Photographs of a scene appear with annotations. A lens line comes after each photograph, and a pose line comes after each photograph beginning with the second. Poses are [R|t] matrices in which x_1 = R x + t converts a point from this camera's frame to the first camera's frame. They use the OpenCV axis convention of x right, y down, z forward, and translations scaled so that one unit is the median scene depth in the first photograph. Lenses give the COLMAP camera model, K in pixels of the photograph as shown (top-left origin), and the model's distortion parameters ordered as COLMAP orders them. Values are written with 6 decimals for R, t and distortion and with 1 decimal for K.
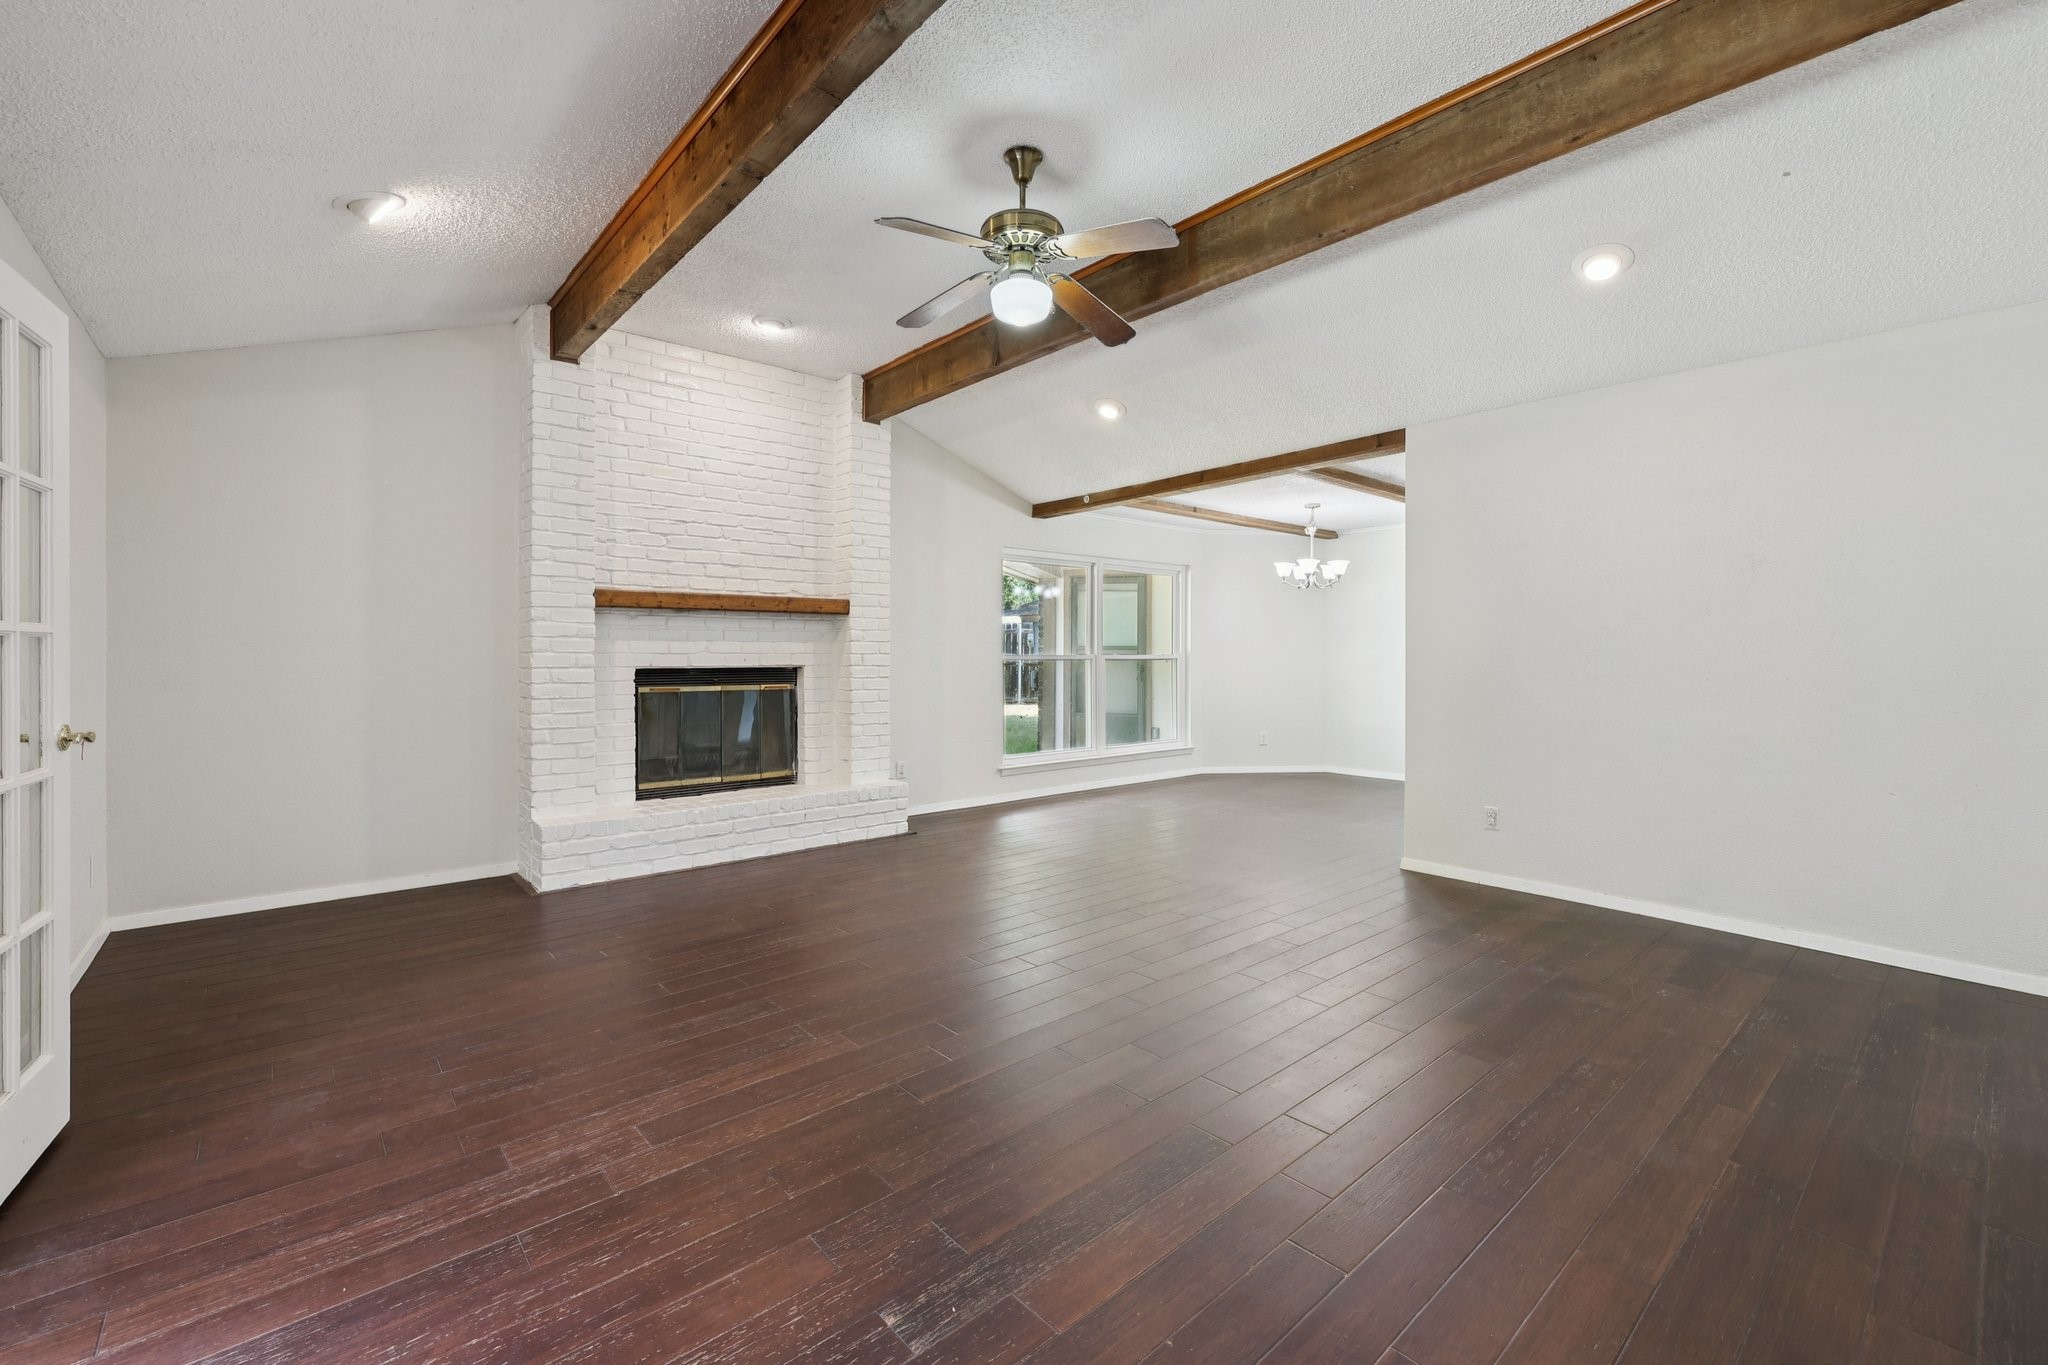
lens RADIAL K [[855.5, 0, 1030.4], [0, 855.5, 669.6], [0, 0, 1]] dist [0.003593, 0.000294]
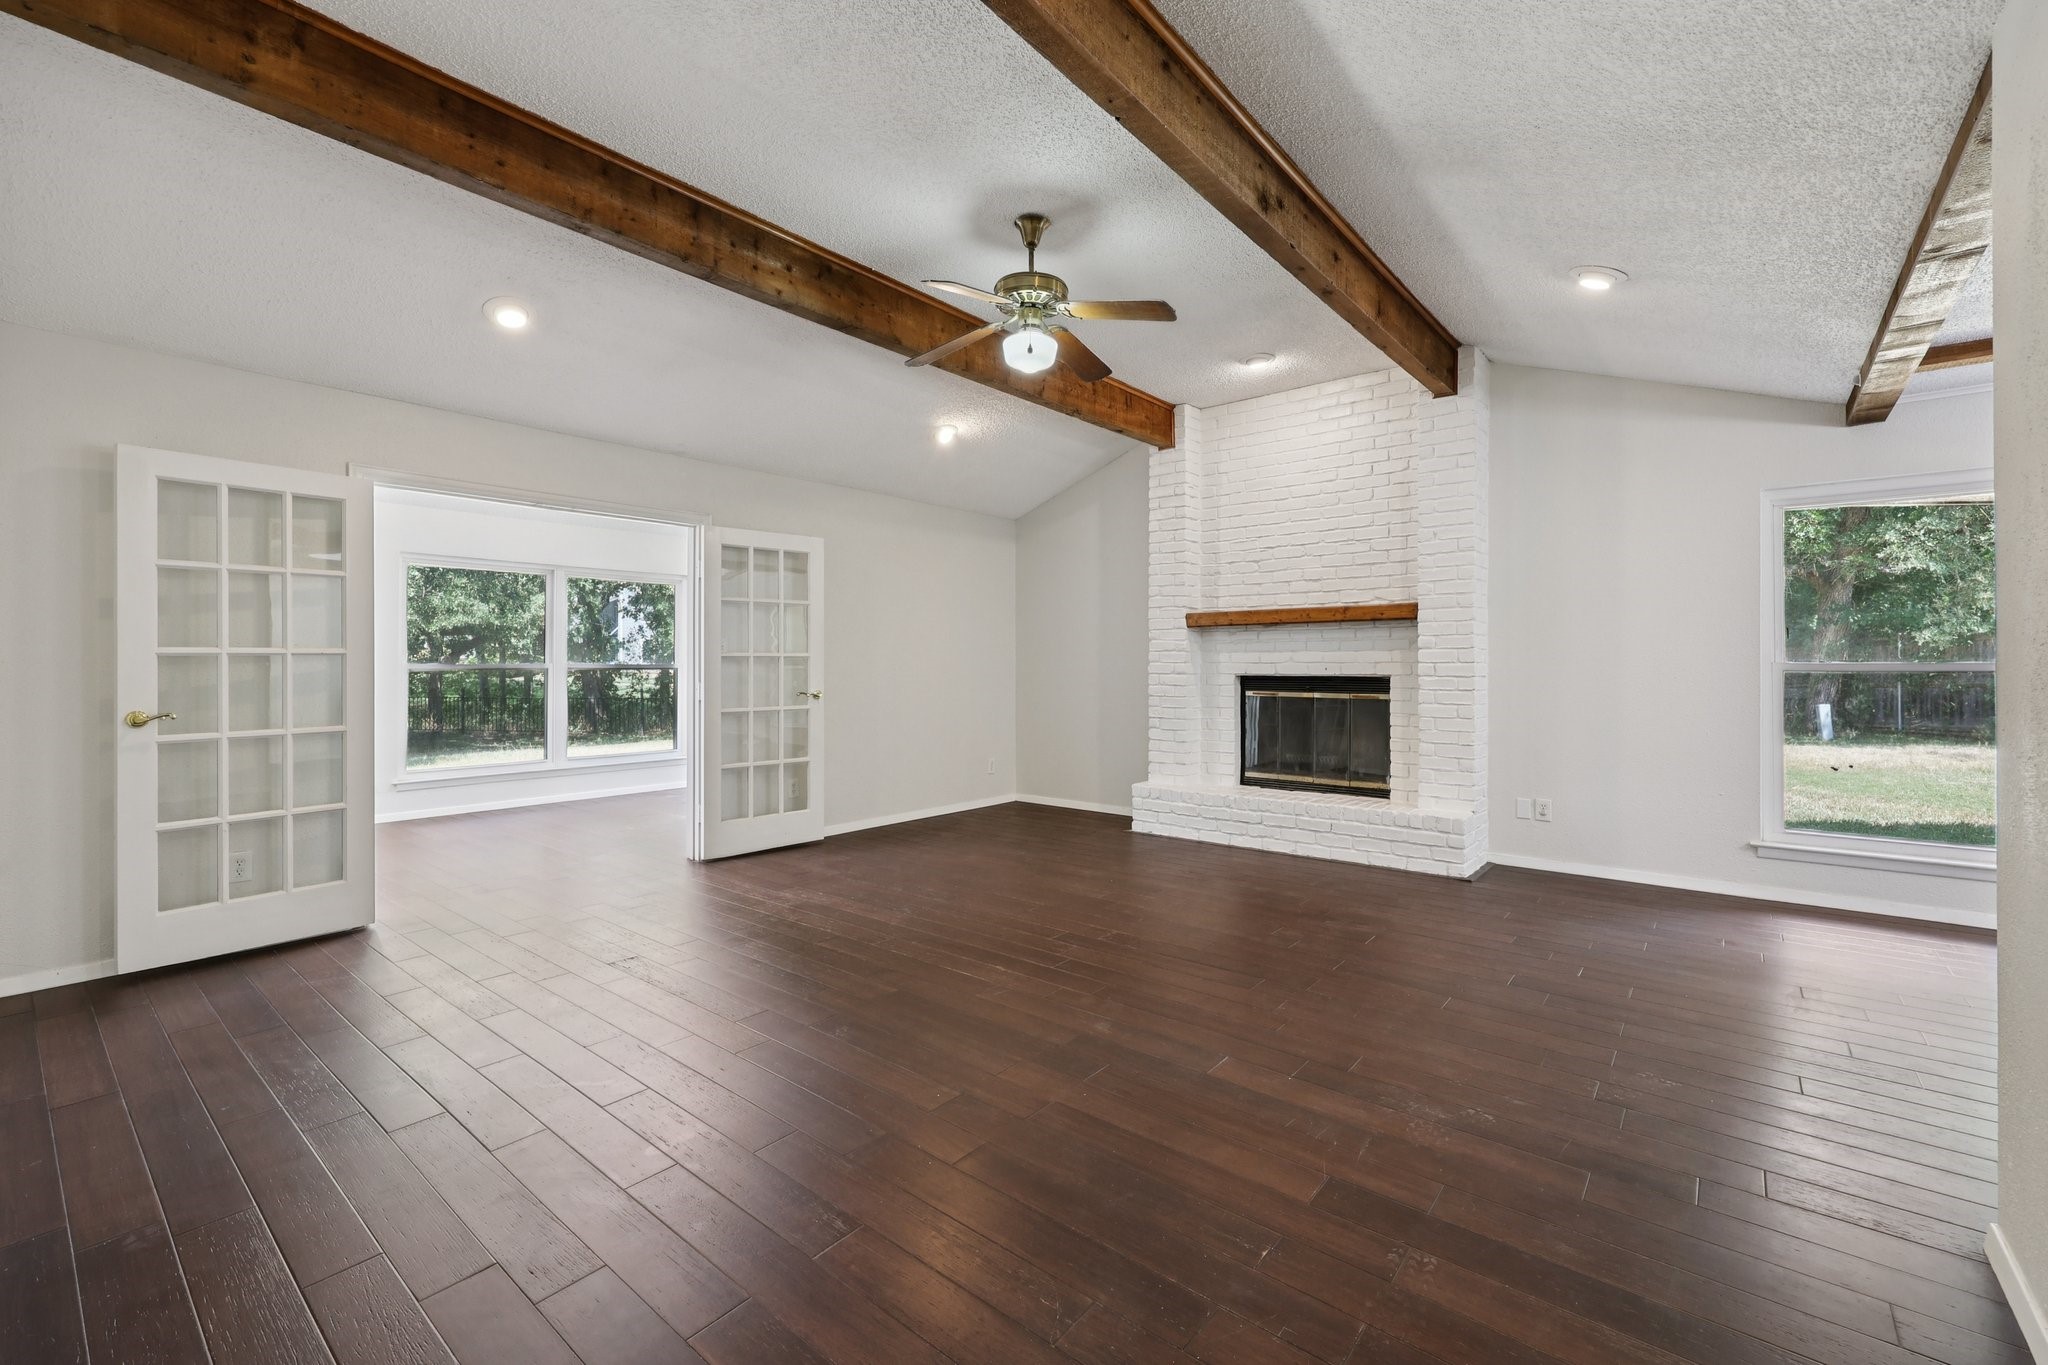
lens RADIAL K [[855.5, 0, 1030.1], [0, 855.5, 667.8], [0, 0, 1]] dist [0.003593, 0.000294]
pose [[0.166504, 0.003135, -0.986036, 0.650321], [-0.016256, 0.999868, 0.000434, -0.007360], [0.985907, 0.015957, 0.166533, 0.480671]]
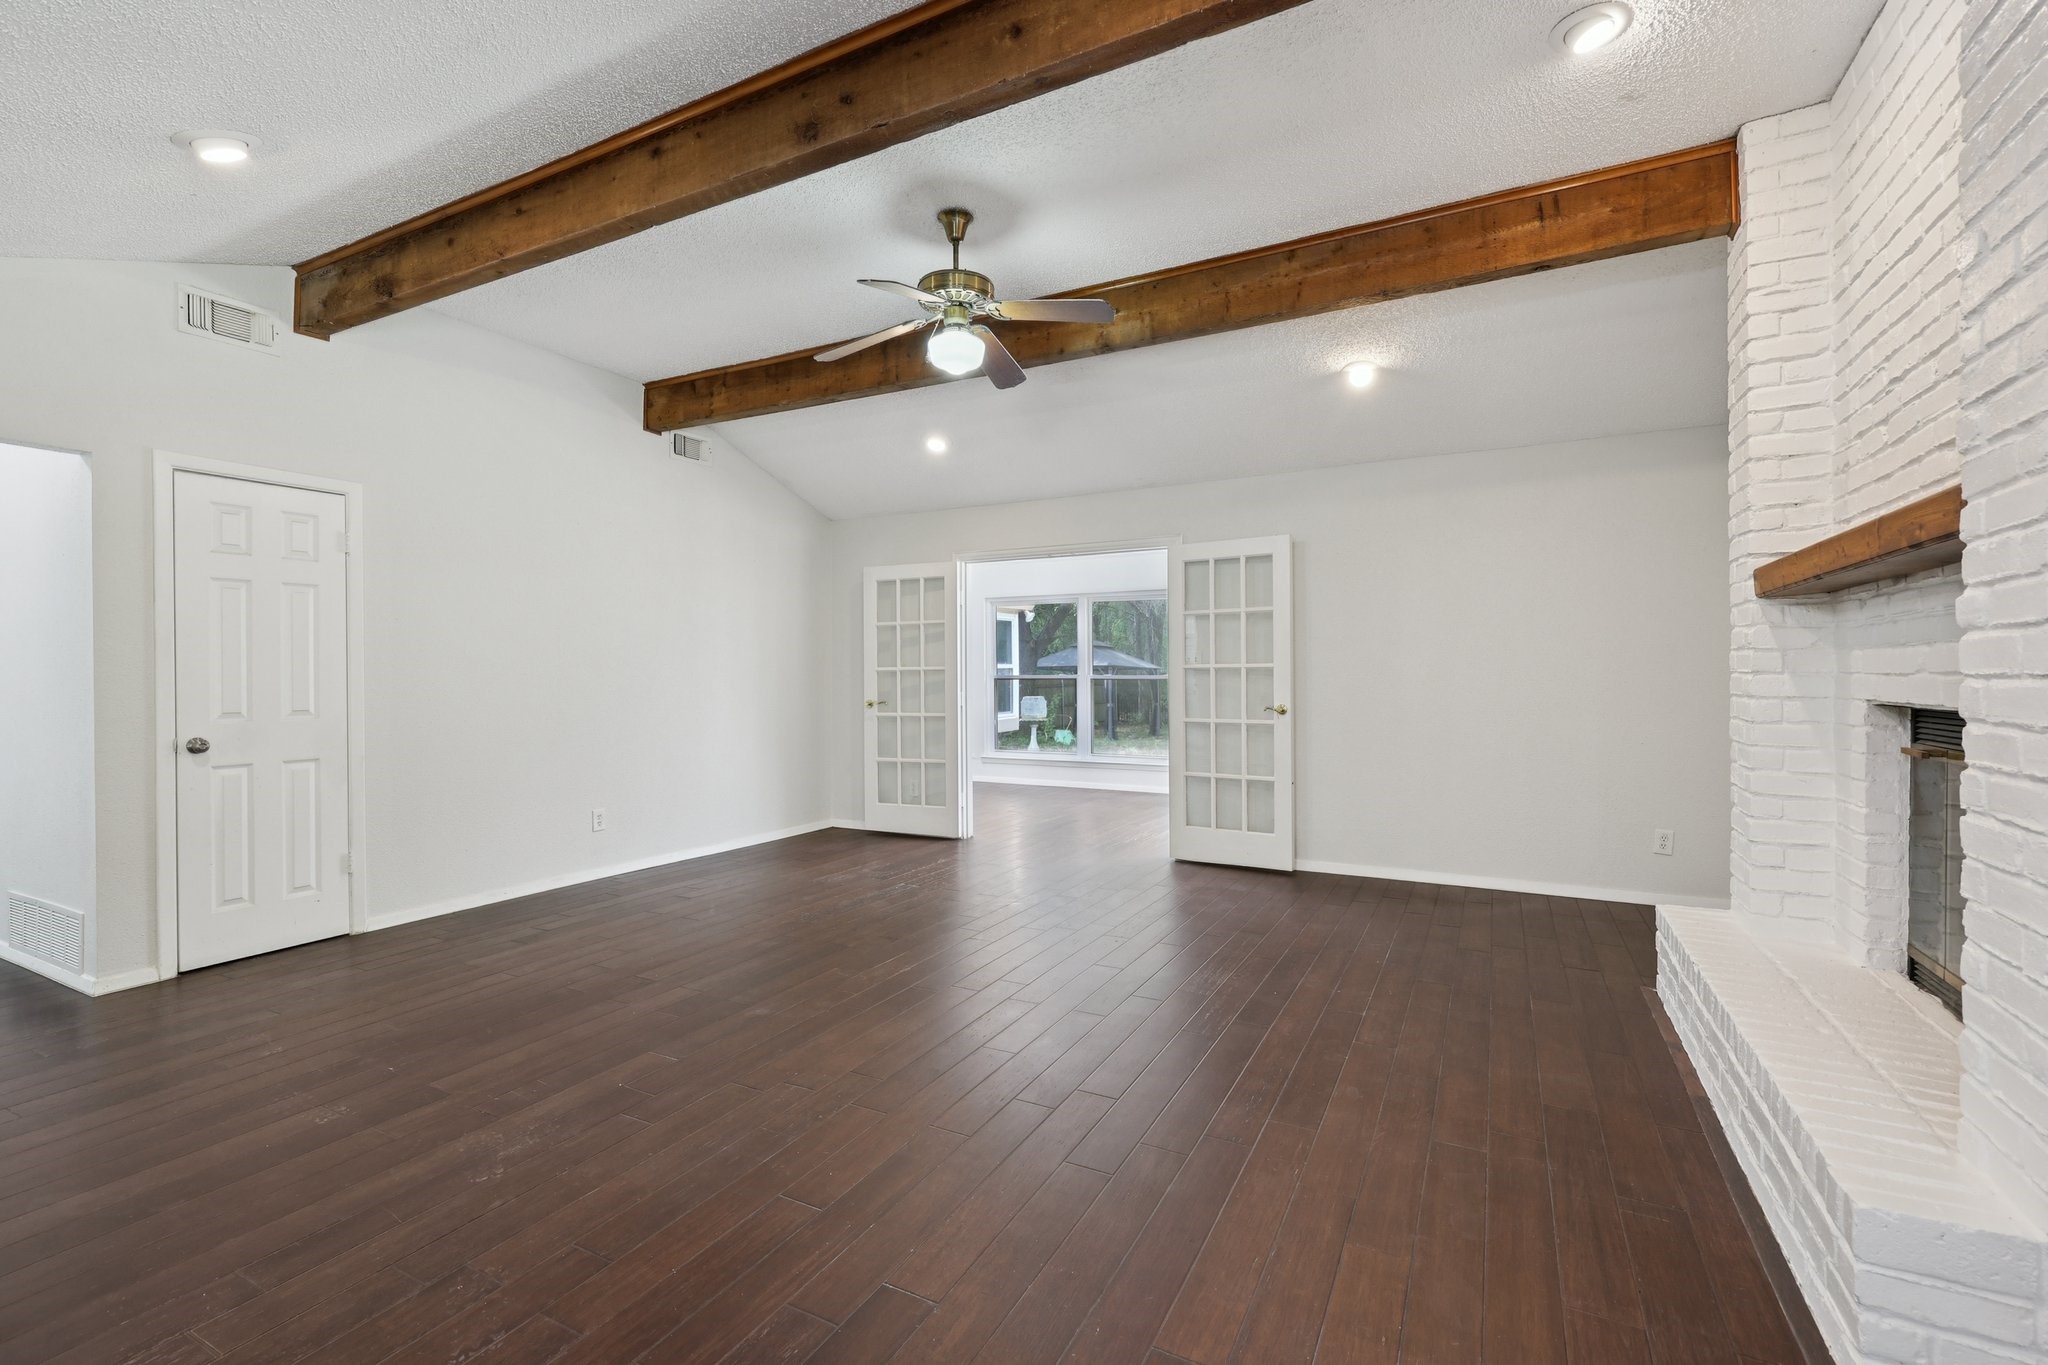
lens RADIAL K [[897.4, 0, 1023.1], [0, 897.4, 679.1], [0, 0, 1]] dist [-0.003065, -0.000072]
pose [[-0.934125, 0.002417, -0.356939, 0.184475], [-0.005111, 0.999784, 0.020146, -0.022084], [0.356911, 0.020643, -0.933910, 1.238436]]
